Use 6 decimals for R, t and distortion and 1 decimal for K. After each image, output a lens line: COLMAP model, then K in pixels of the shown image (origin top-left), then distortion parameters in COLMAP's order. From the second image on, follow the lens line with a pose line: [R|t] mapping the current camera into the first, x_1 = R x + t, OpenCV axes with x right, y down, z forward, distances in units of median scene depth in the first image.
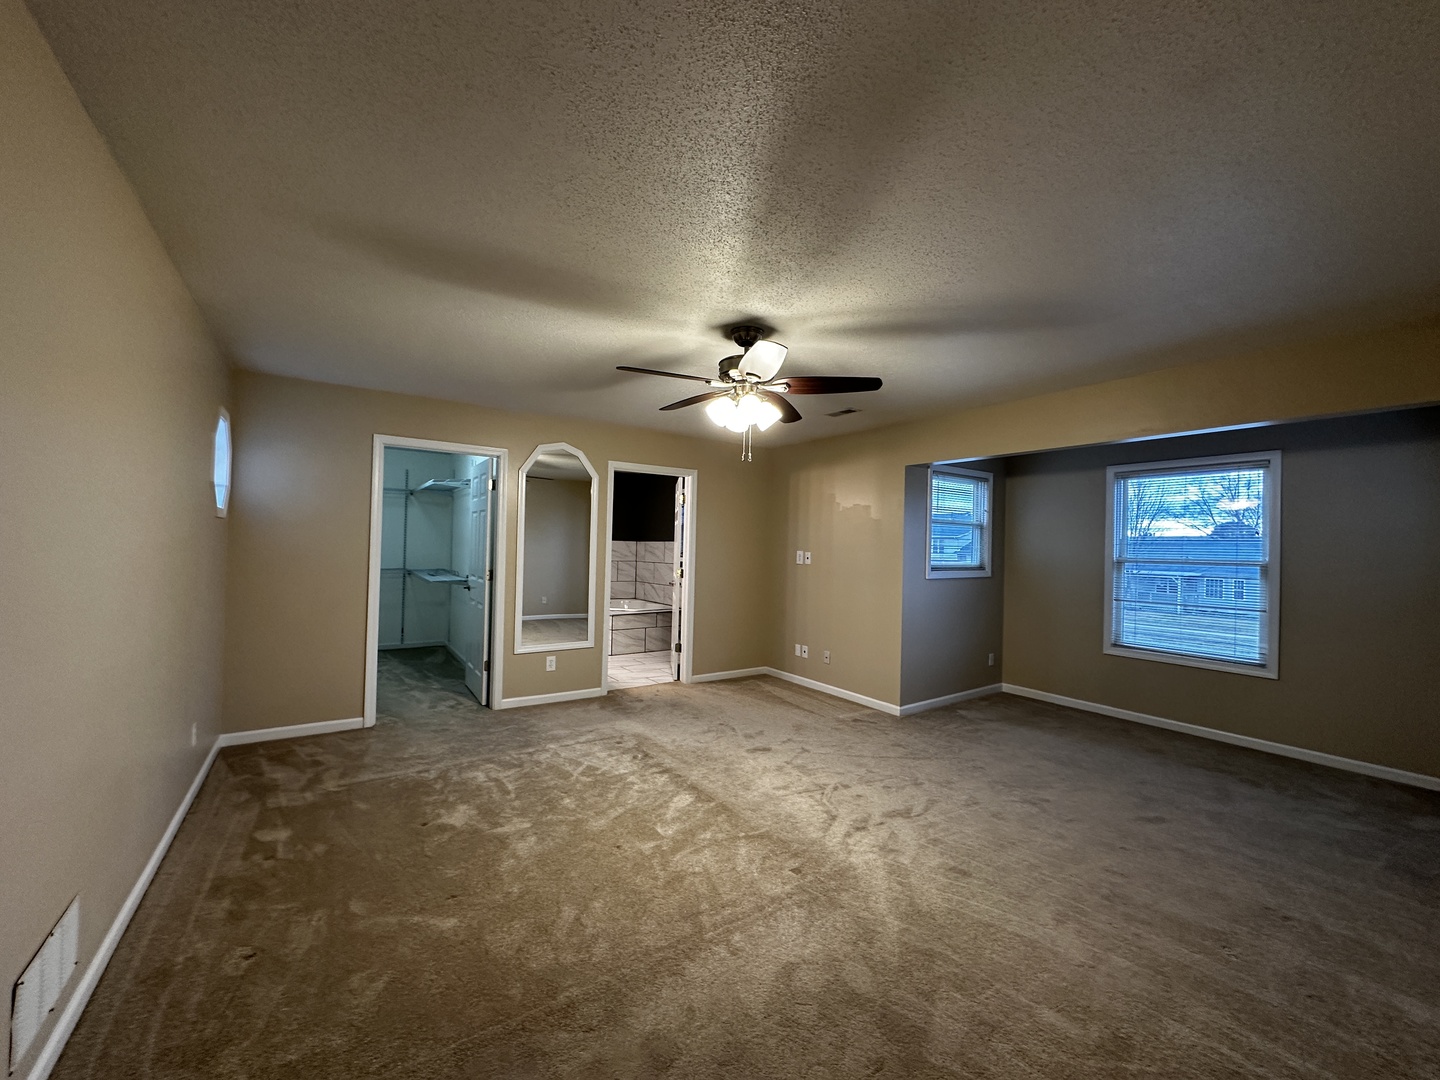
lens RADIAL K [[574.1, 0, 719.1], [0, 574.1, 540.8], [0, 0, 1]] dist [-0.001808, 0.000661]
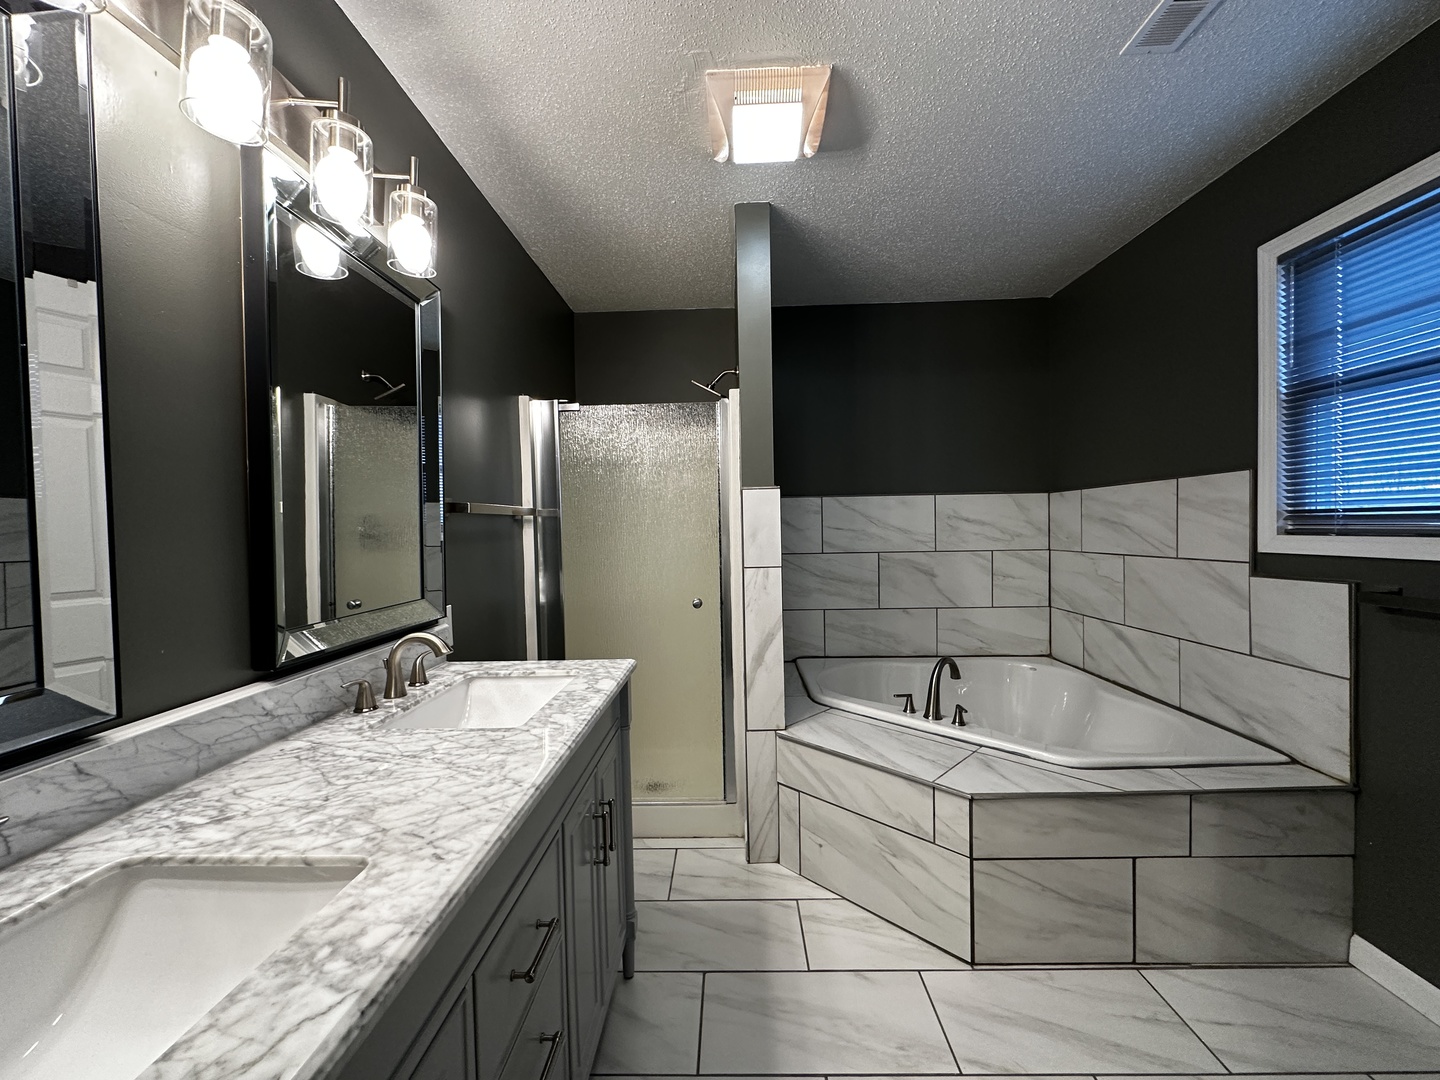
lens RADIAL K [[574.1, 0, 719.1], [0, 574.1, 540.8], [0, 0, 1]] dist [-0.001808, 0.000661]
pose [[0.809444, -0.033490, -0.586242, -0.107621], [0.050328, 0.998655, 0.012440, 0.015820], [0.585037, -0.039574, 0.810041, 0.630347]]
